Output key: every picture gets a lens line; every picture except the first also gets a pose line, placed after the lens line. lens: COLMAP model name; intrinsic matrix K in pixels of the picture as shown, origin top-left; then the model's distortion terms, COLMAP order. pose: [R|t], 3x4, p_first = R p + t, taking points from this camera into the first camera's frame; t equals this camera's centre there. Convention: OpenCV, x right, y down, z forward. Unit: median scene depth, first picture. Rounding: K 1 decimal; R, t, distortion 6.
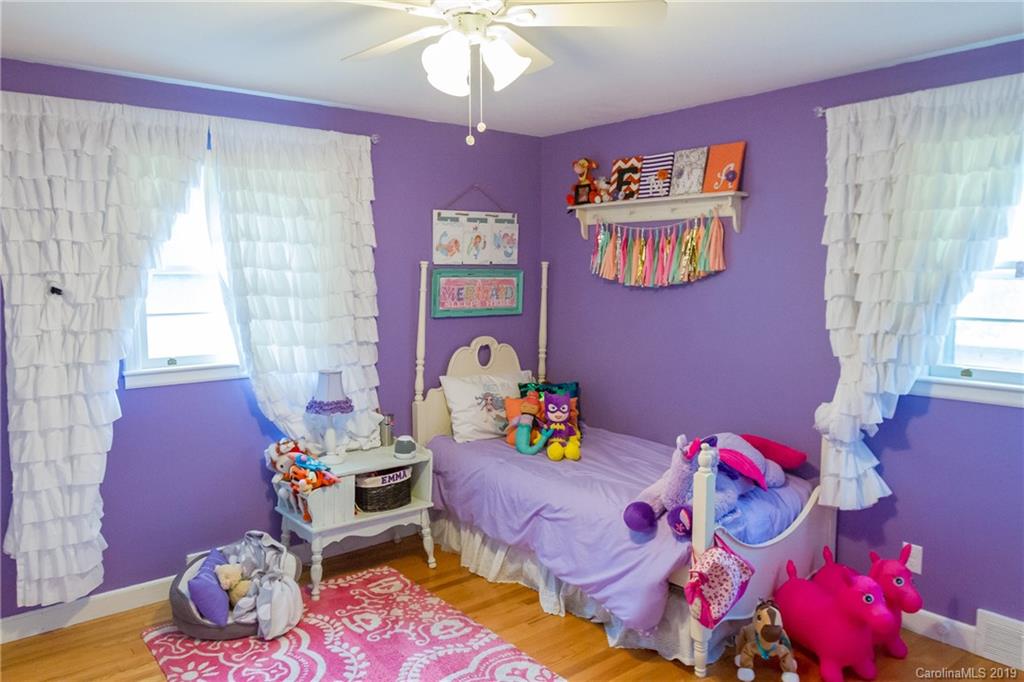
lens RADIAL K [[762.0, 0, 507.6], [0, 762.0, 342.3], [0, 0, 1]] dist [-0.000889, 0.002441]
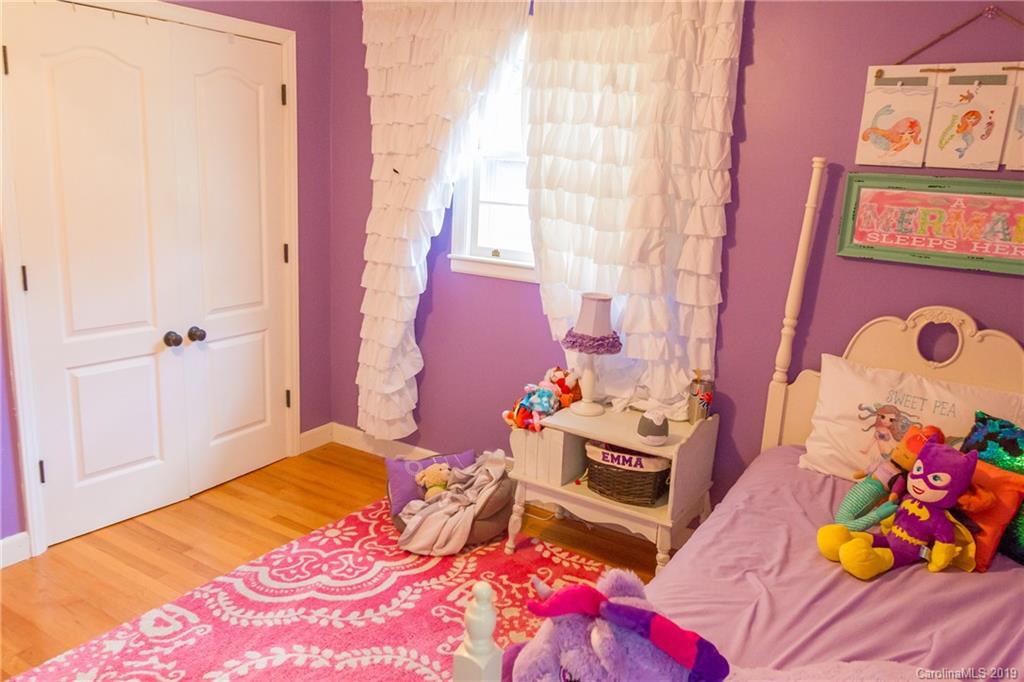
lens RADIAL K [[781.4, 0, 512.3], [0, 781.4, 345.5], [0, 0, 1]] dist [-0.003761, 0.000927]
pose [[0.298550, 0.235263, -0.924943, 0.473124], [-0.141847, 0.969316, 0.200764, -0.058719], [0.943794, 0.071263, 0.322761, 0.663051]]
